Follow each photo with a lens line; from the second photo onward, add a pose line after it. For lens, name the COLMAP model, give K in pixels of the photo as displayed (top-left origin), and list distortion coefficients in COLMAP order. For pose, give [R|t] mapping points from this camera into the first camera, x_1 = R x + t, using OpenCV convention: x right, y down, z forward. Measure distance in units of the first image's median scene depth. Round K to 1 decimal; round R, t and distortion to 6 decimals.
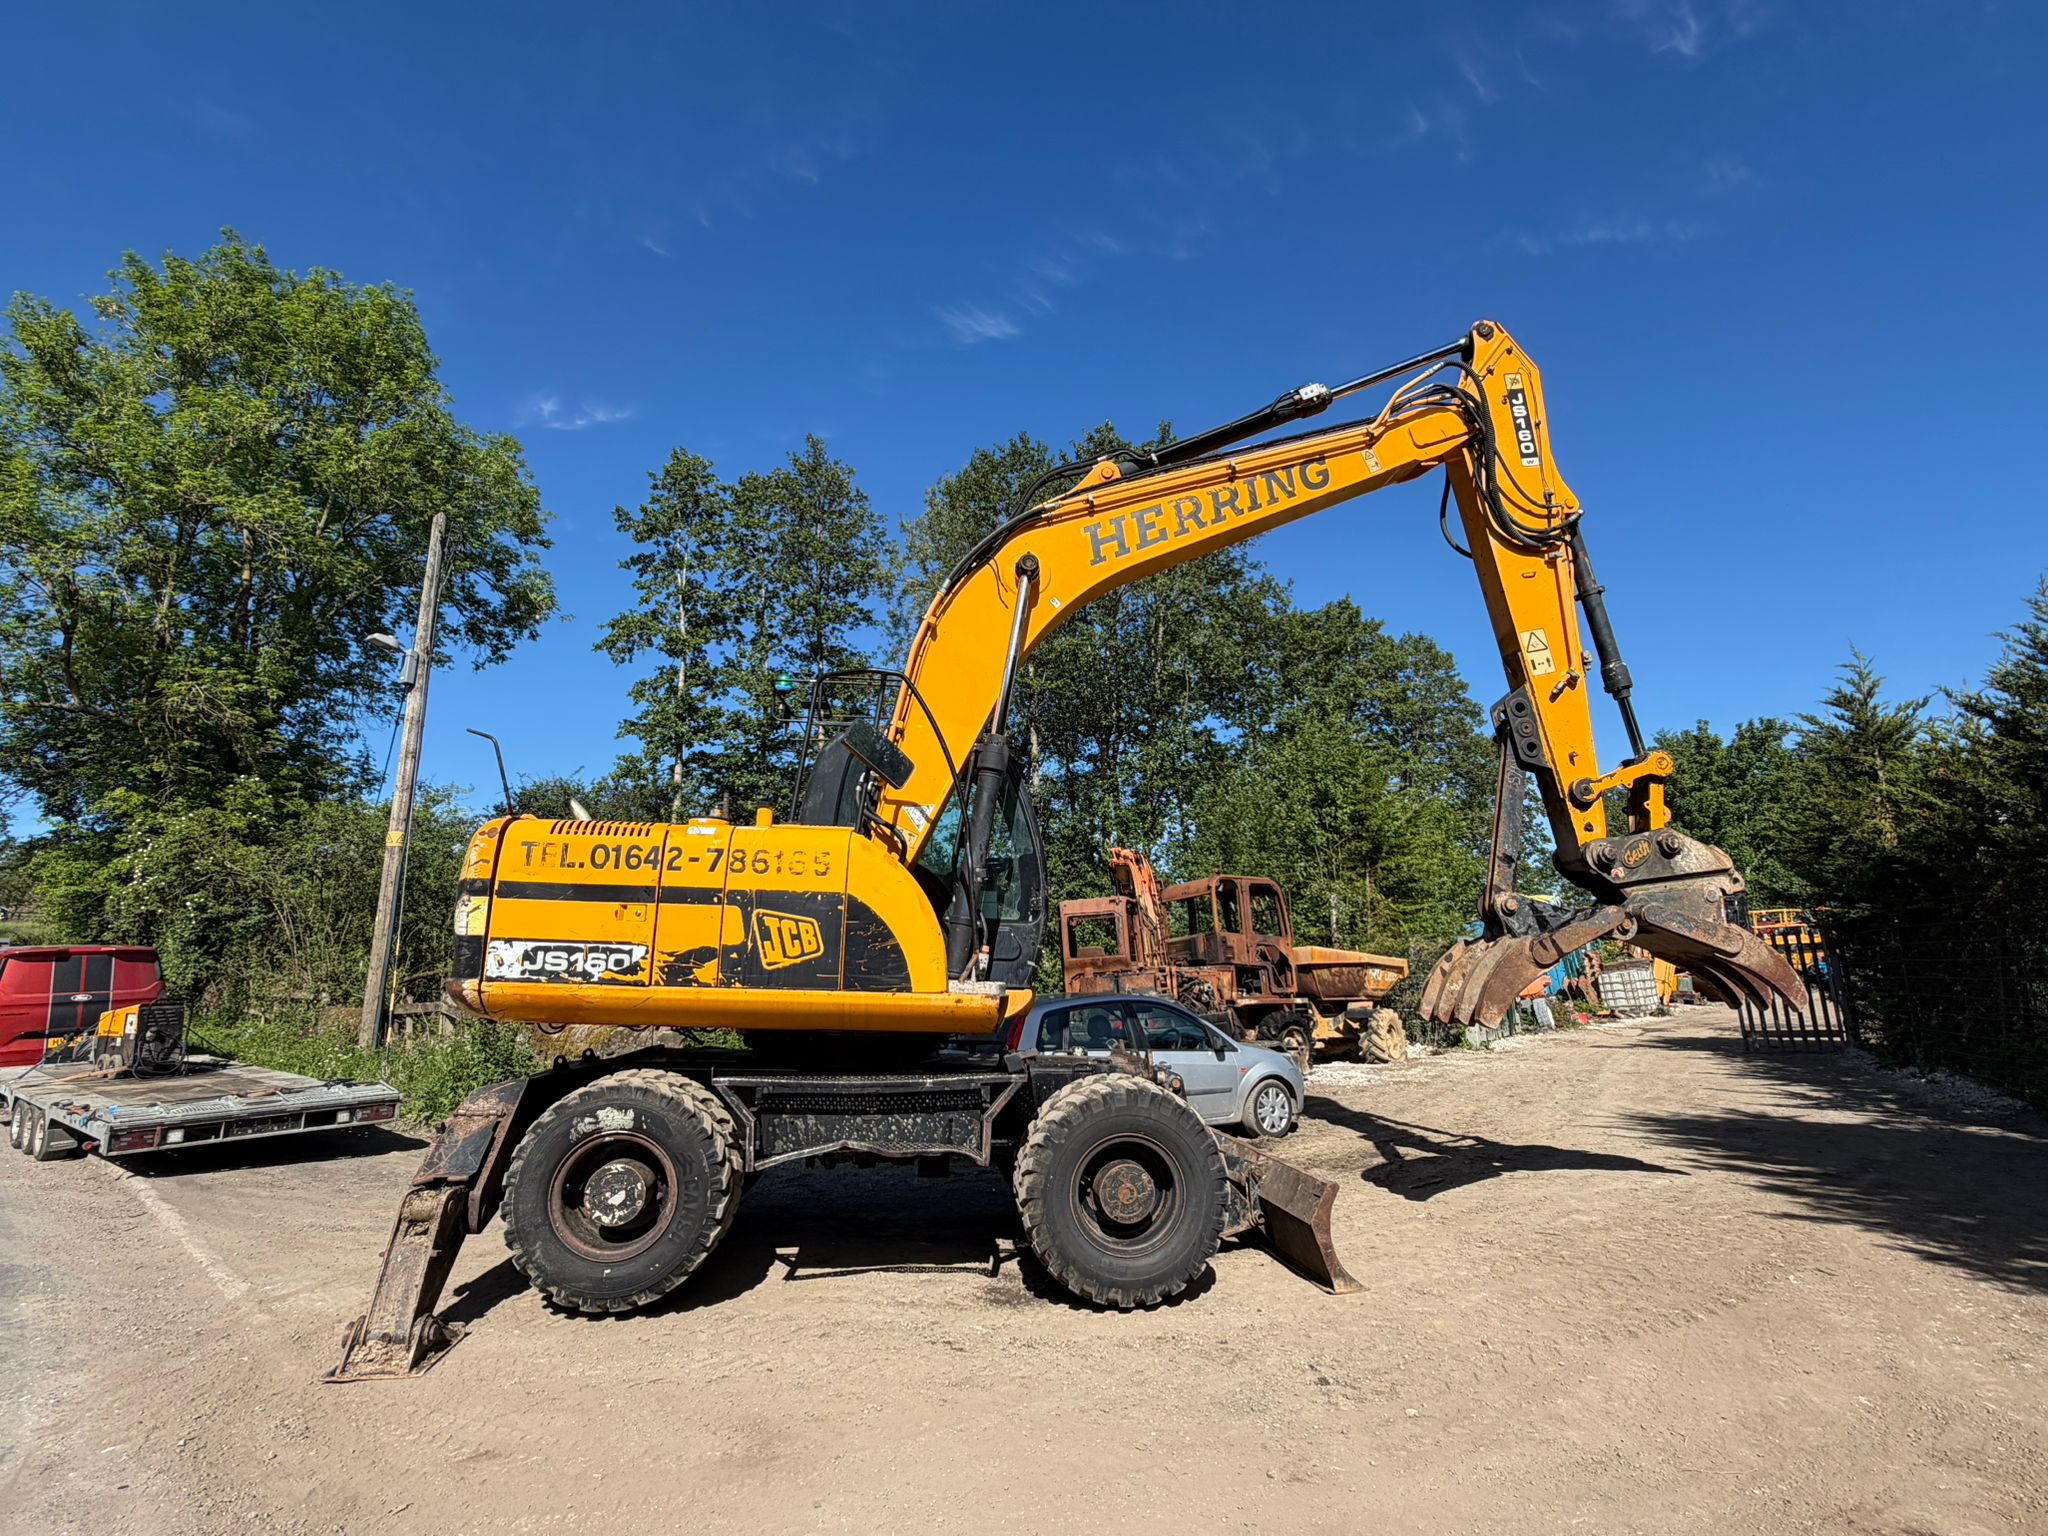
lens RADIAL K [[1052.2, 0, 994.0], [0, 1052.2, 782.5], [0, 0, 1]] dist [-0.032310, 0.006259]
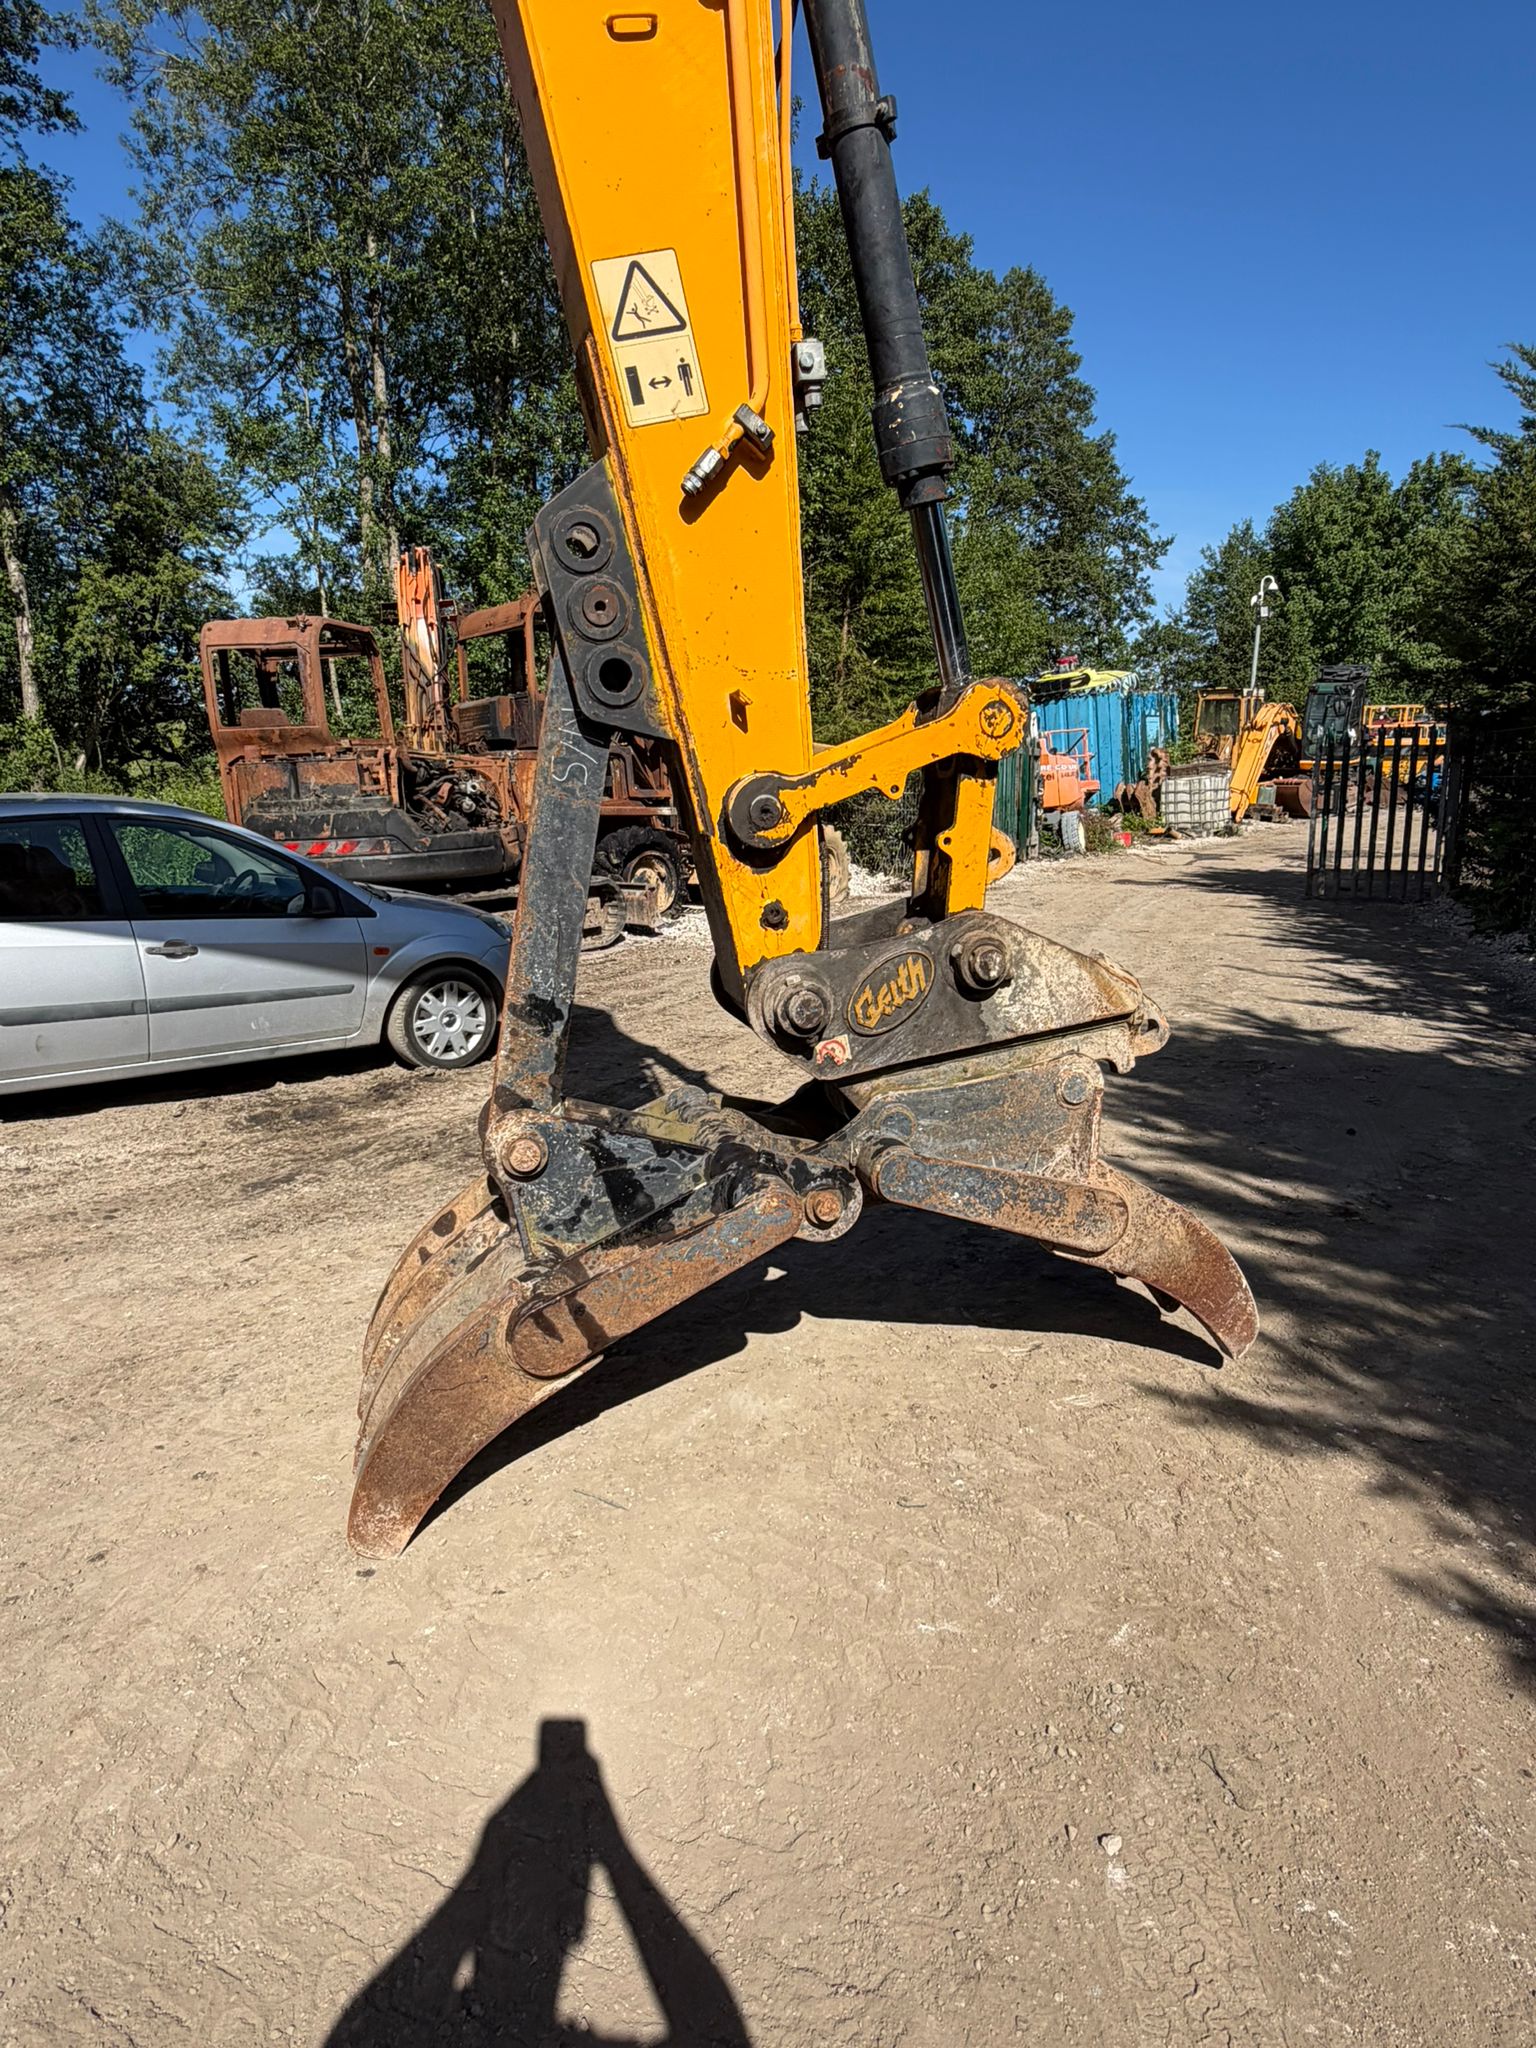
lens RADIAL K [[1237.7, 0, 734.8], [0, 1237.7, 1064.1], [0, 0, 1]] dist [-0.012701, 0.001447]
pose [[0.985739, -0.016660, 0.167455, 0.519475], [-0.053066, 0.913543, 0.403266, 0.115515], [-0.159696, -0.406401, 0.899631, 0.669161]]
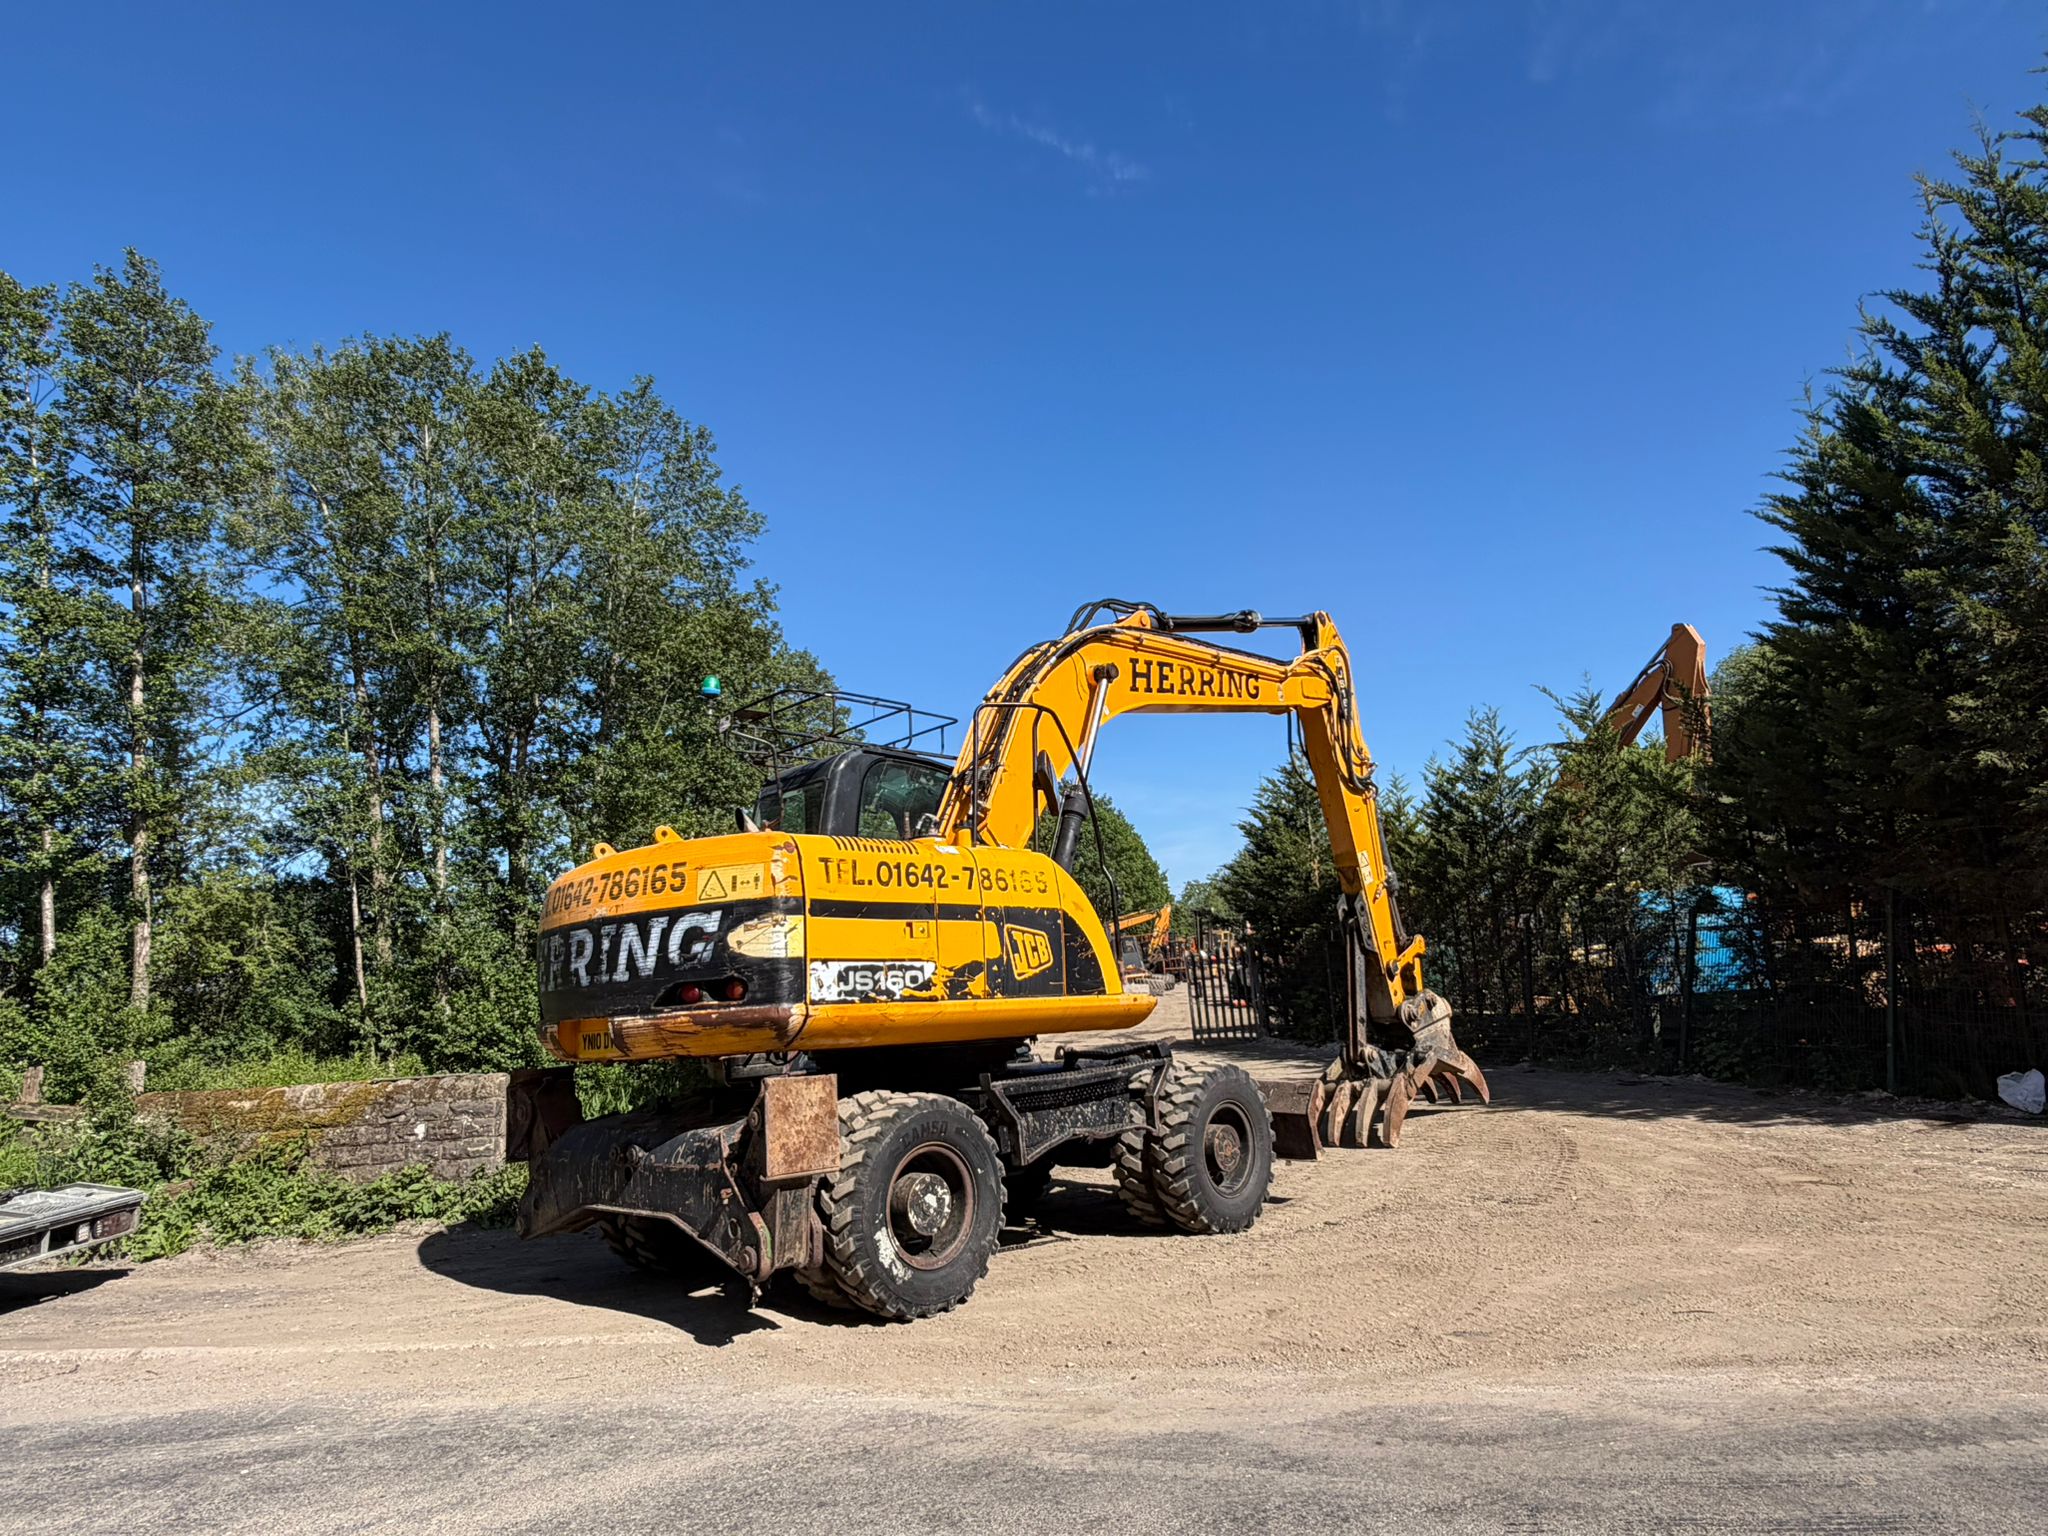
lens RADIAL K [[1237.7, 0, 1051.8], [0, 1237.7, 759.7], [0, 0, 1]] dist [-0.012701, 0.001447]
pose [[0.743470, 0.080719, 0.663880, -1.033309], [-0.061273, 0.996736, -0.052571, 0.015345], [-0.665957, -0.001593, 0.745989, 0.023258]]
